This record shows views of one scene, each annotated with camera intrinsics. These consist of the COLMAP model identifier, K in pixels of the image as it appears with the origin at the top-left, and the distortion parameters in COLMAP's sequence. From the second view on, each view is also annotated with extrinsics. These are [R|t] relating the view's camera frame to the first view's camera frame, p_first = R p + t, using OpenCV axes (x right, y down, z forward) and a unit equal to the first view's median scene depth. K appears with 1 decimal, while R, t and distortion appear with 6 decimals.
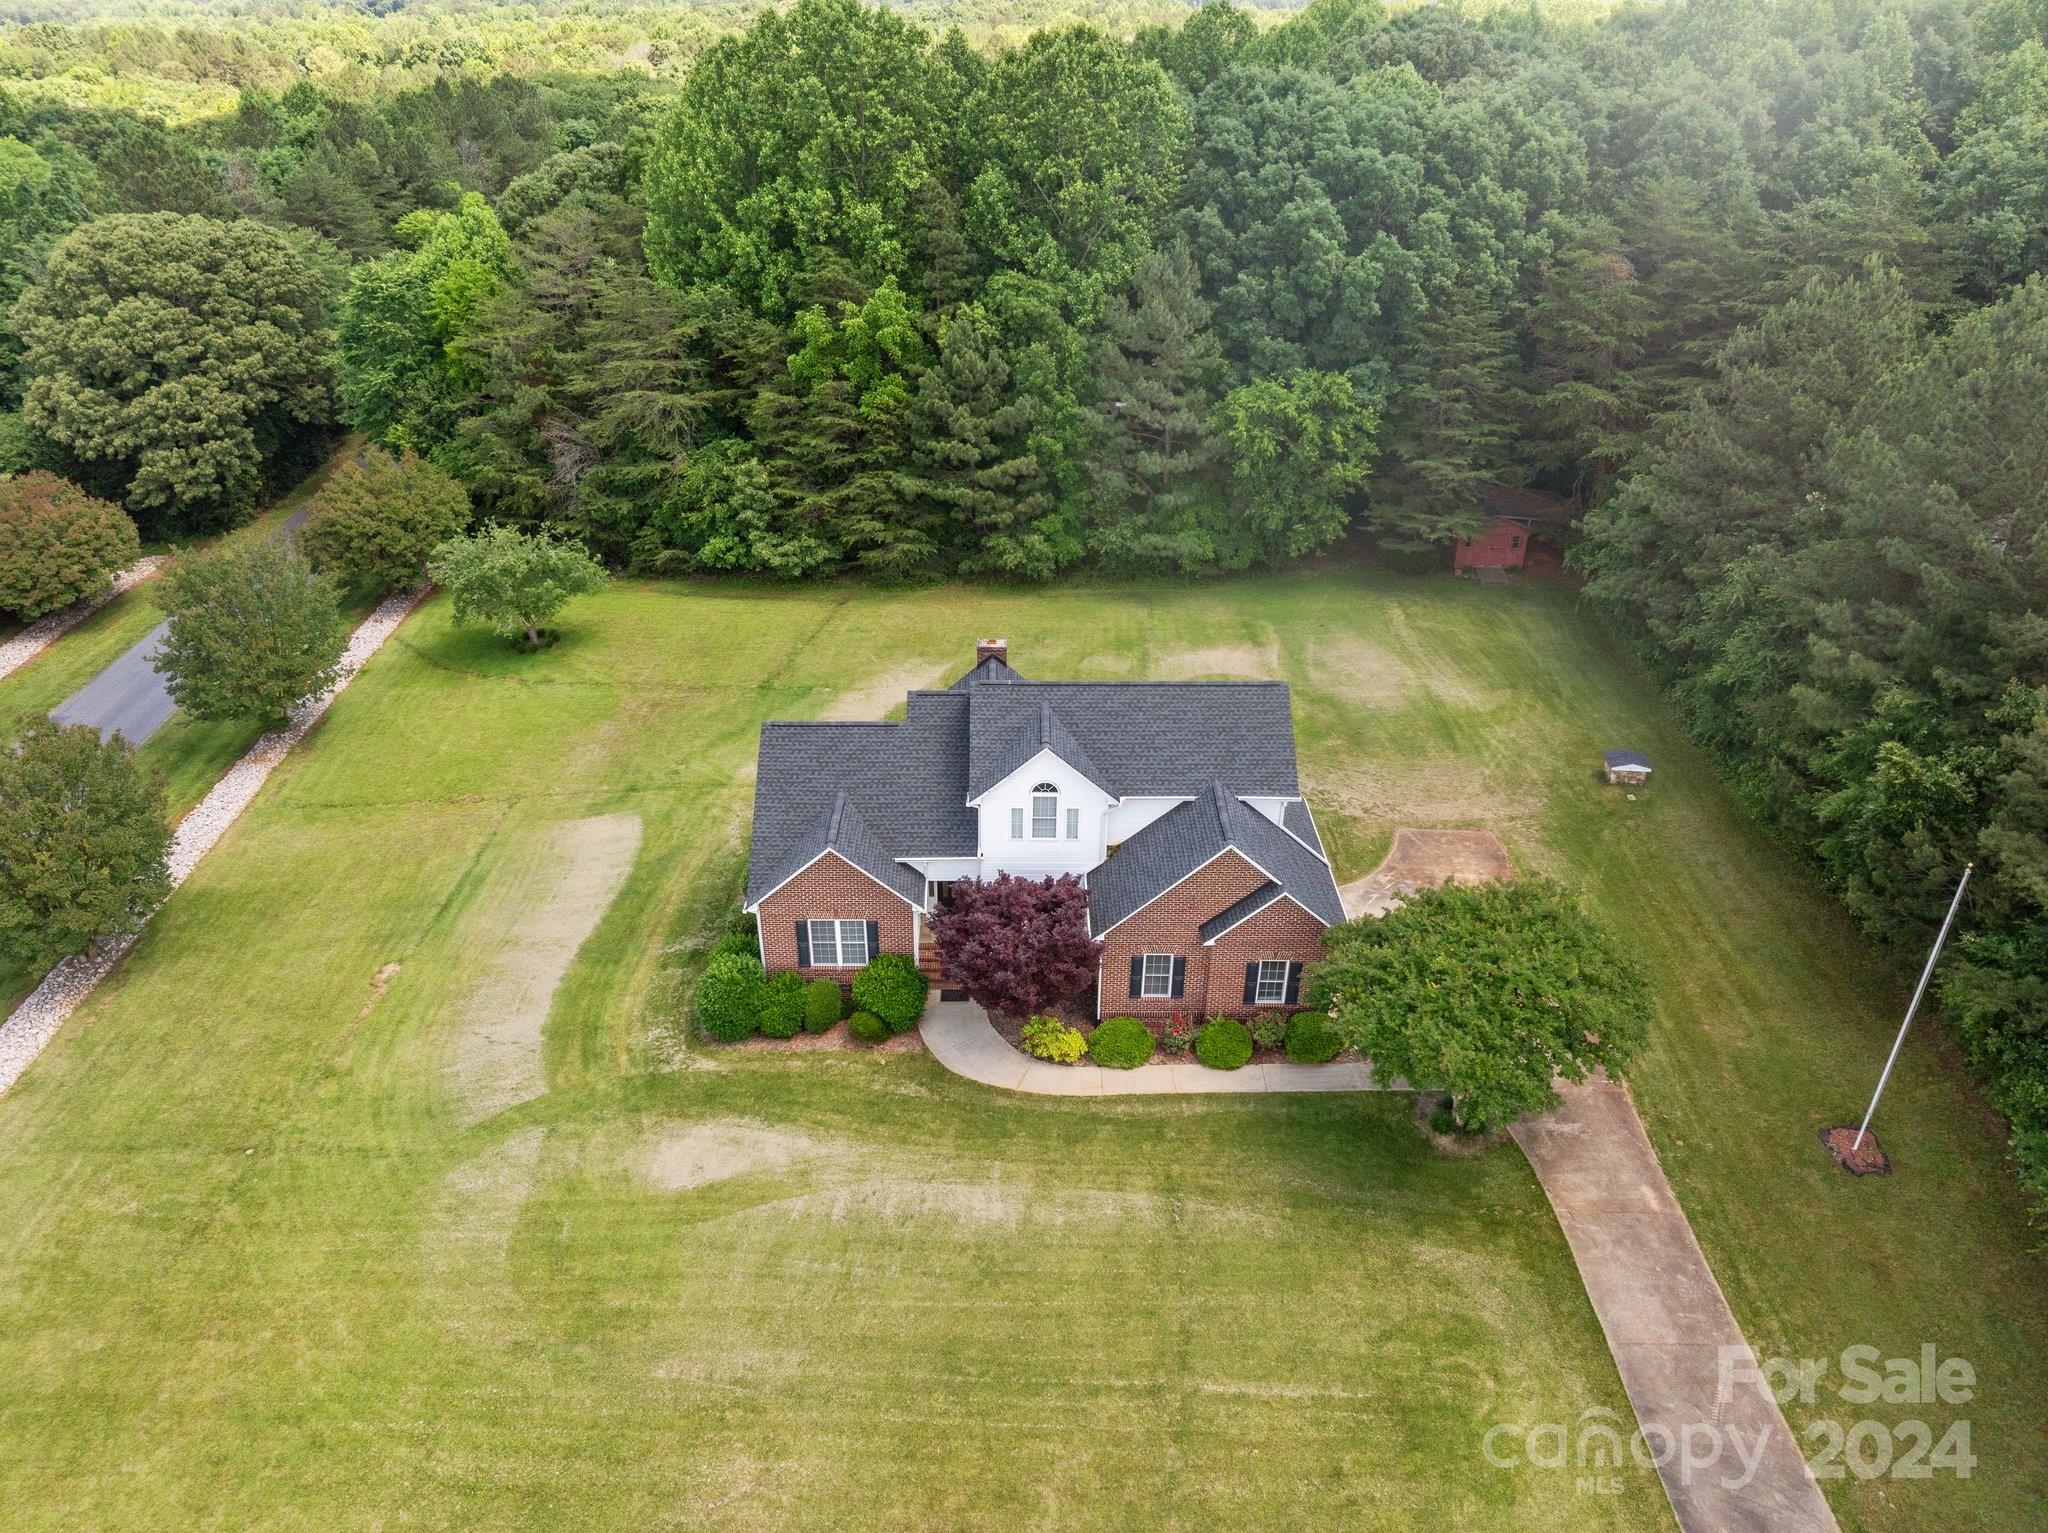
lens RADIAL K [[1450.0, 0, 1024.0], [0, 1450.0, 766.5], [0, 0, 1]] dist [-0.040218, 0.009244]
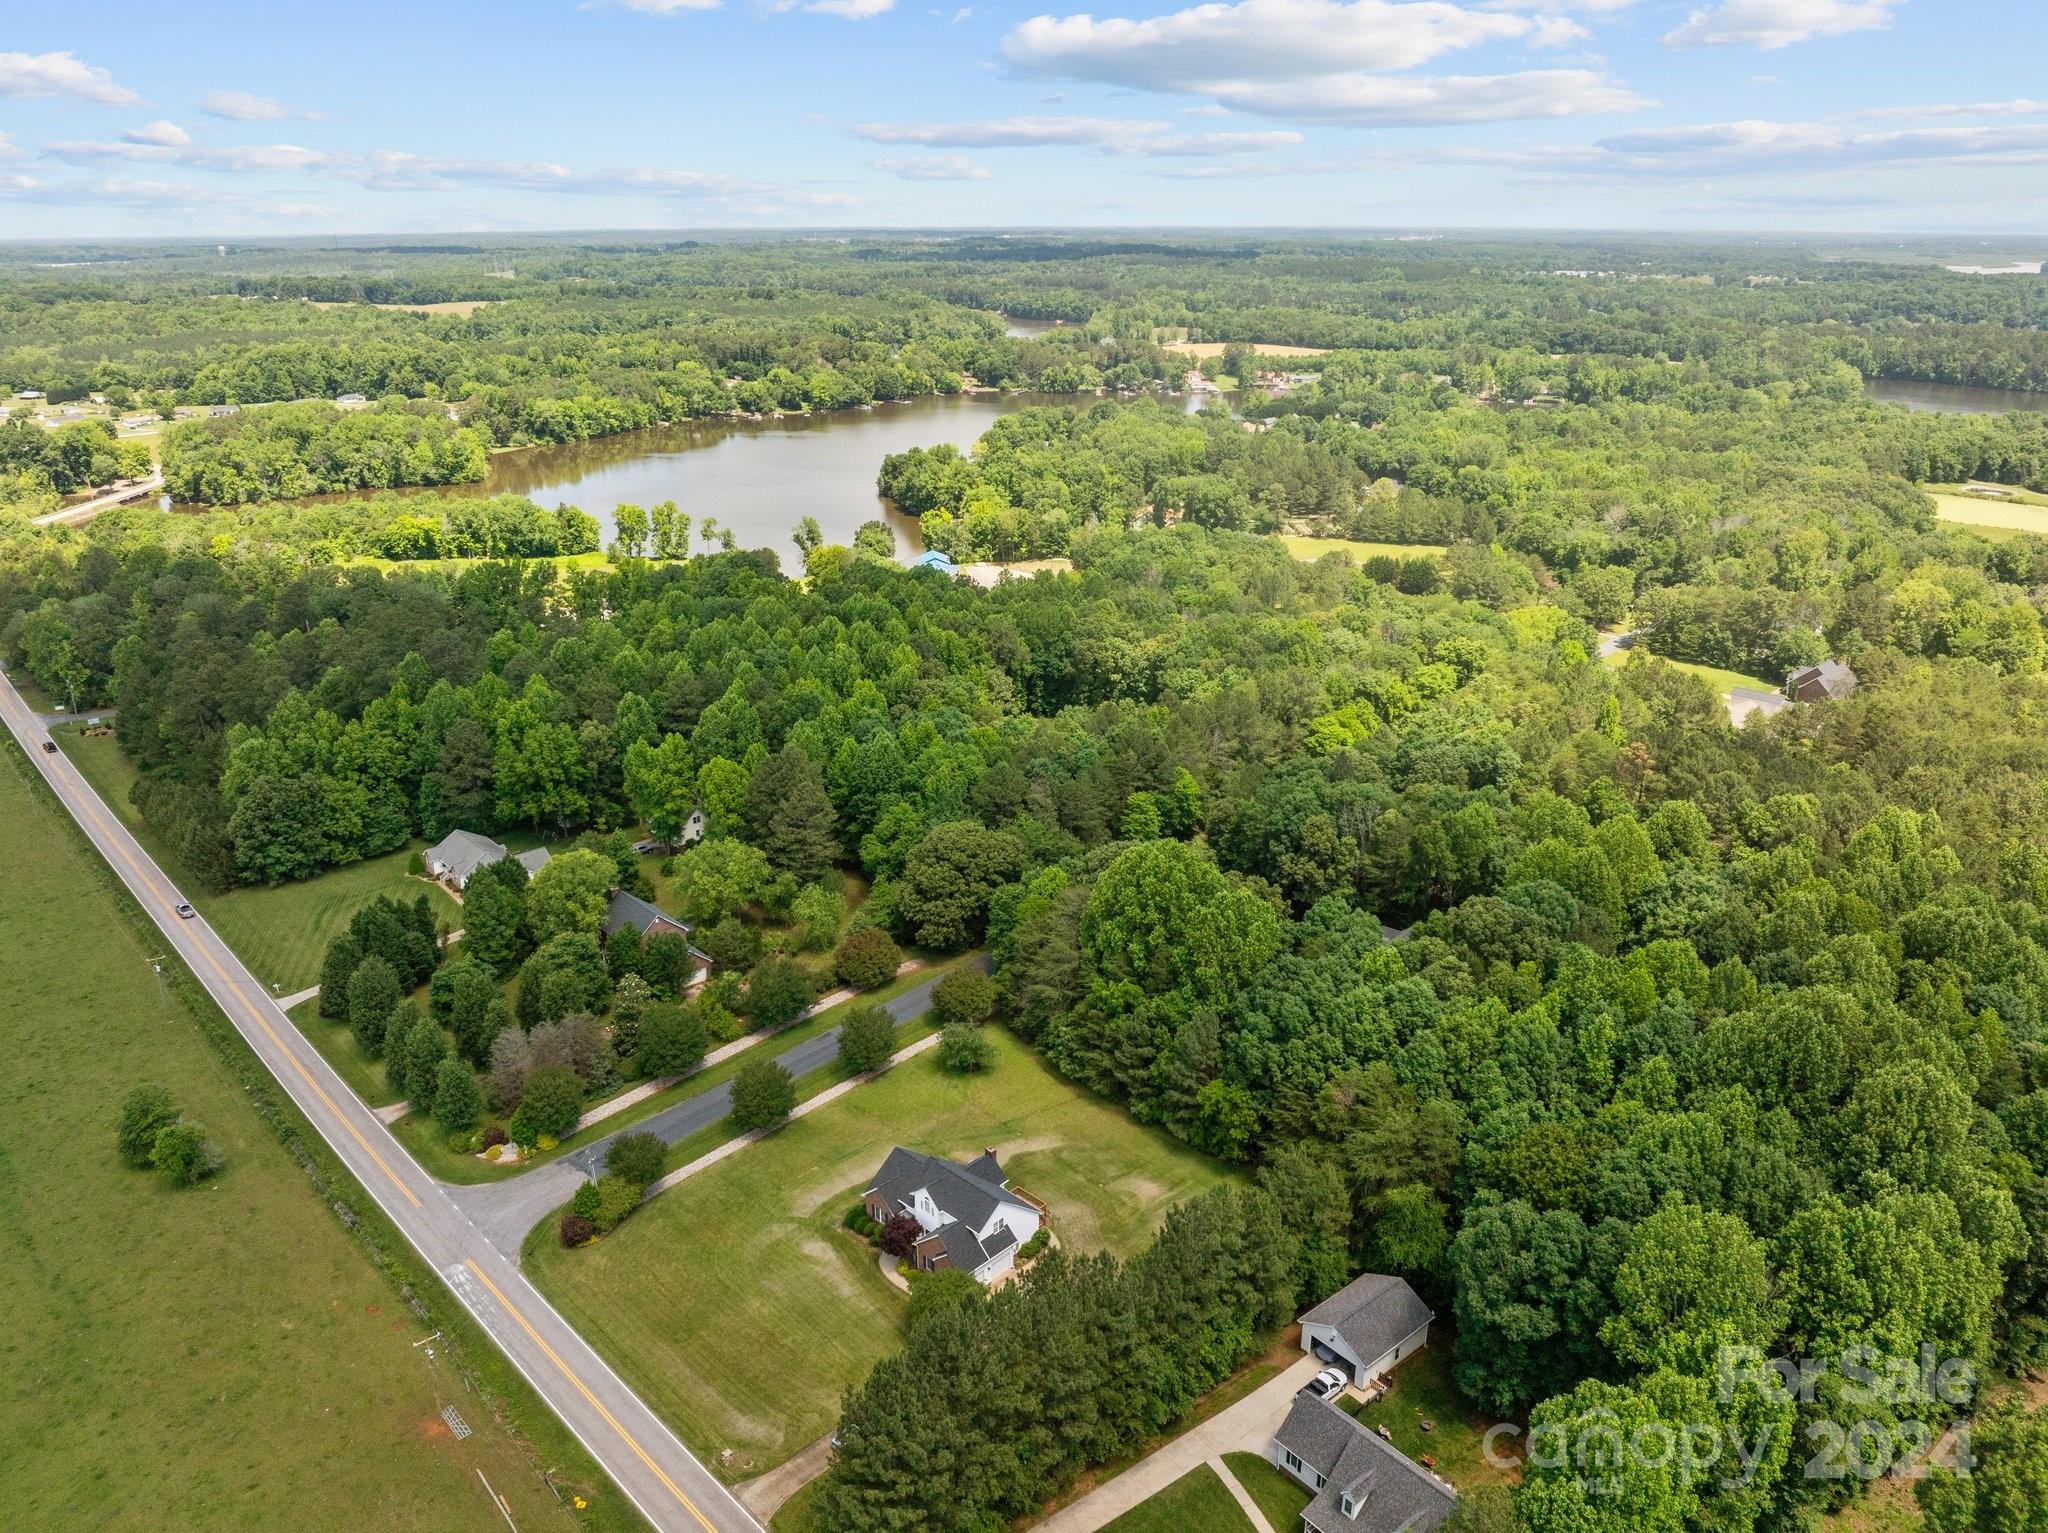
lens RADIAL K [[1428.2, 0, 1015.8], [0, 1428.2, 776.8], [0, 0, 1]] dist [-0.007090, -0.062723]
pose [[0.717279, 0.242723, -0.653143, 1.252323], [-0.340511, 0.939917, -0.024653, -0.537602], [0.607917, 0.240085, 0.756833, -0.996908]]
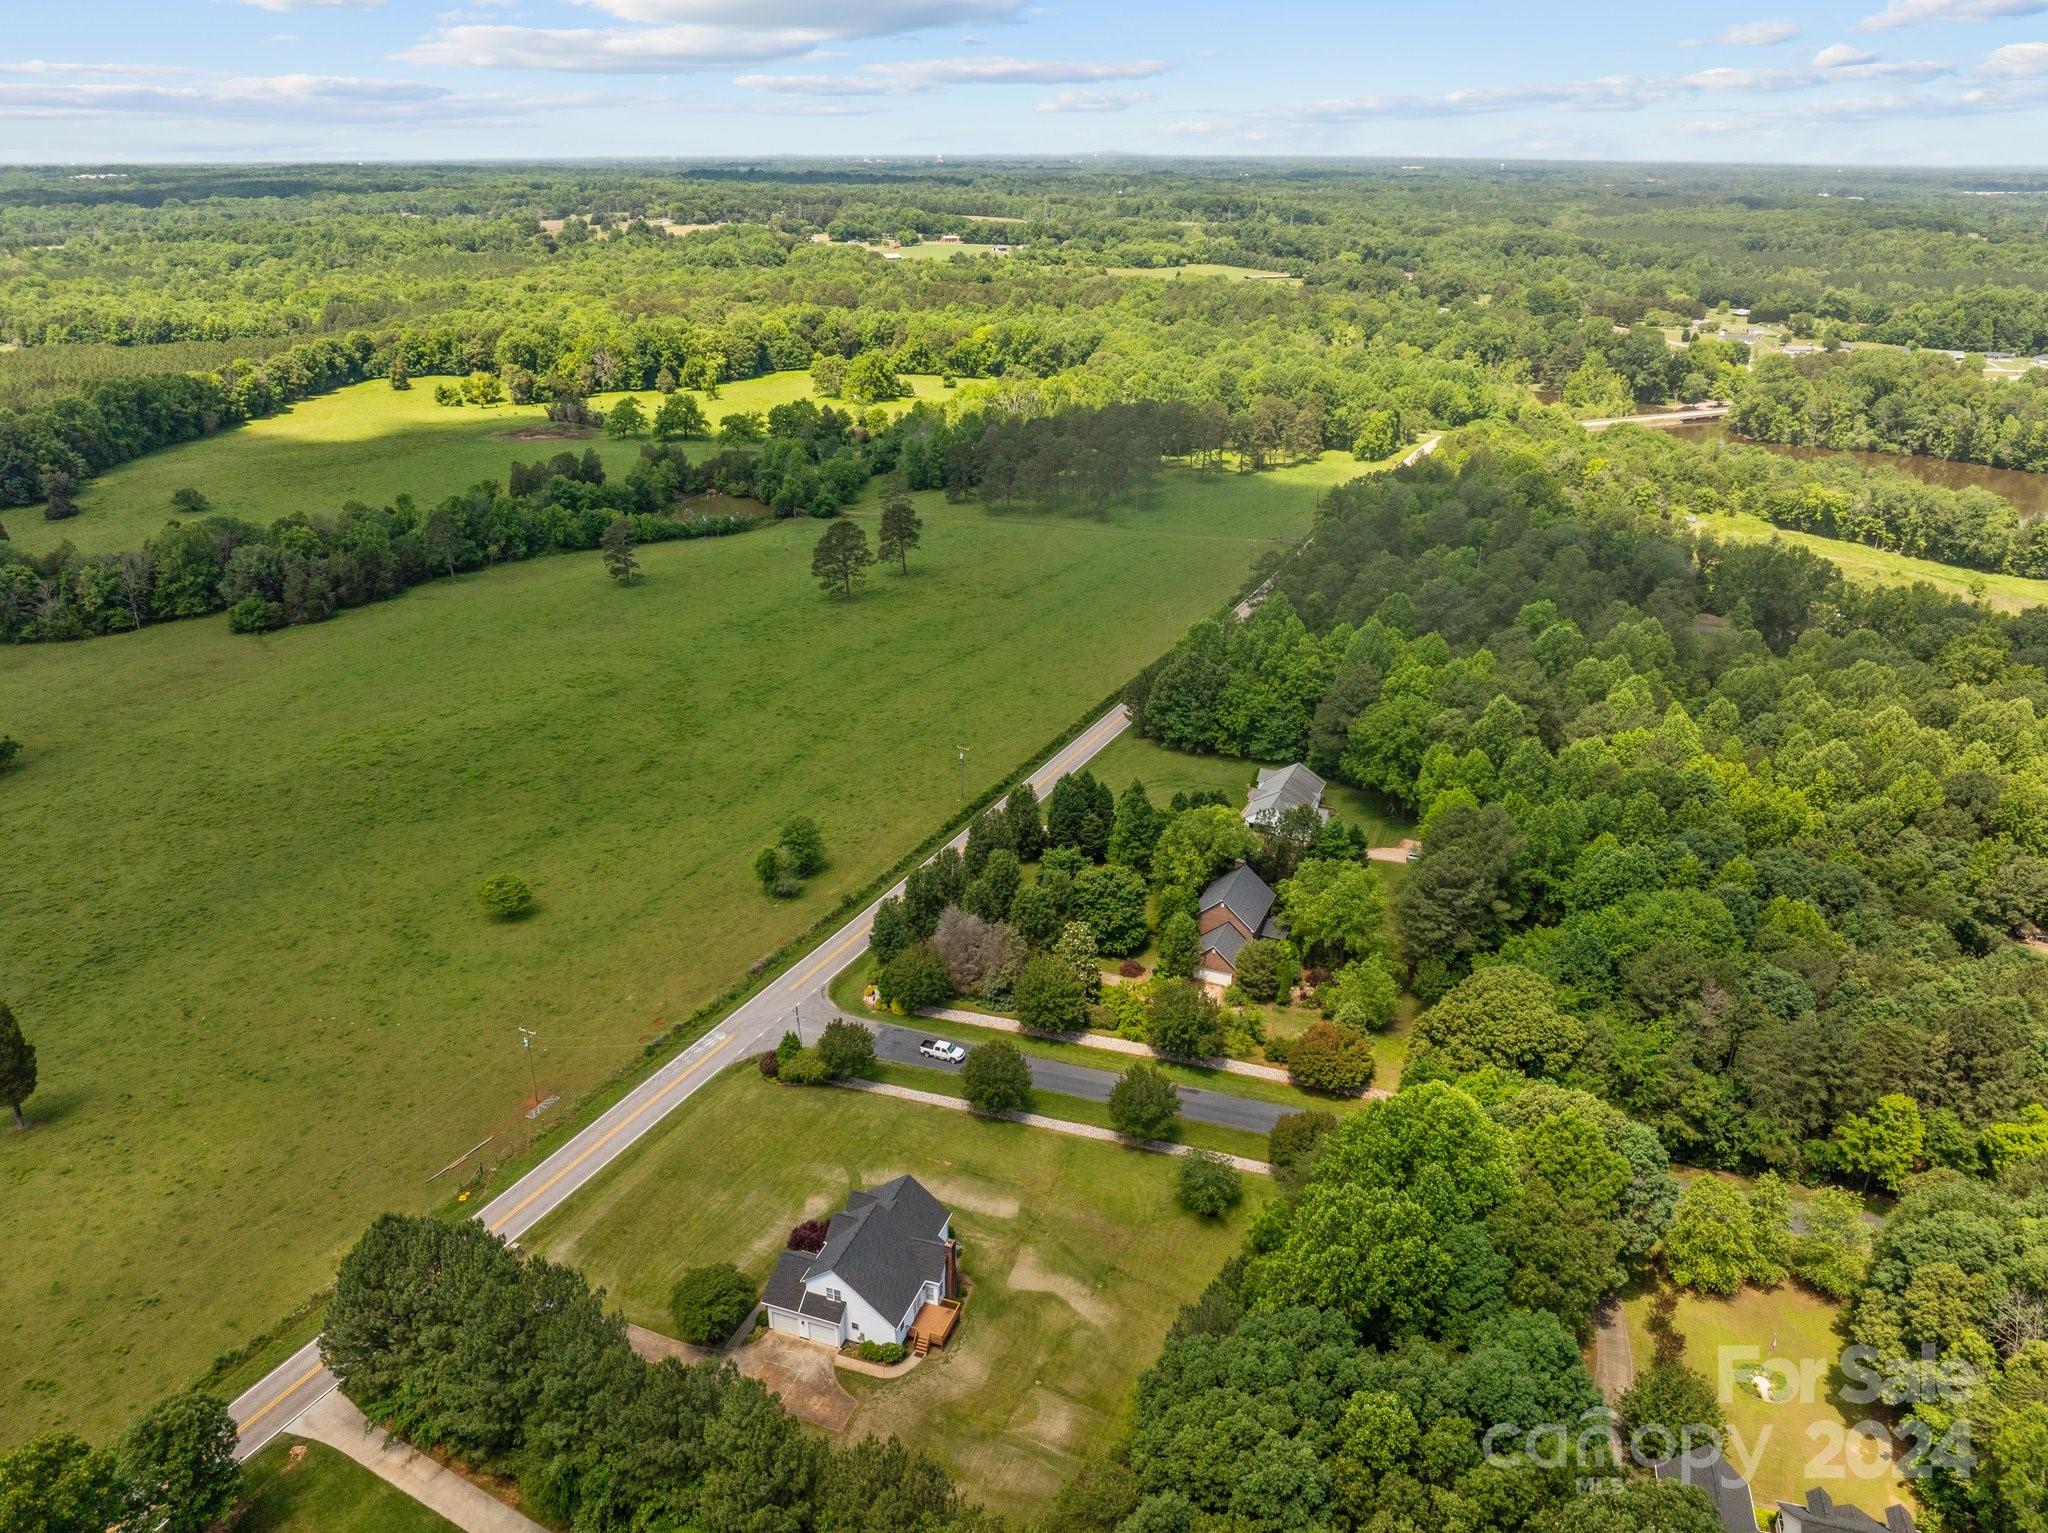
lens RADIAL K [[1450.0, 0, 1024.0], [0, 1450.0, 766.5], [0, 0, 1]] dist [-0.040218, 0.009244]
pose [[-0.328536, 0.363334, -0.871810, 1.333704], [-0.475715, 0.733759, 0.485070, -1.435923], [0.815941, 0.574096, -0.068223, 0.555569]]
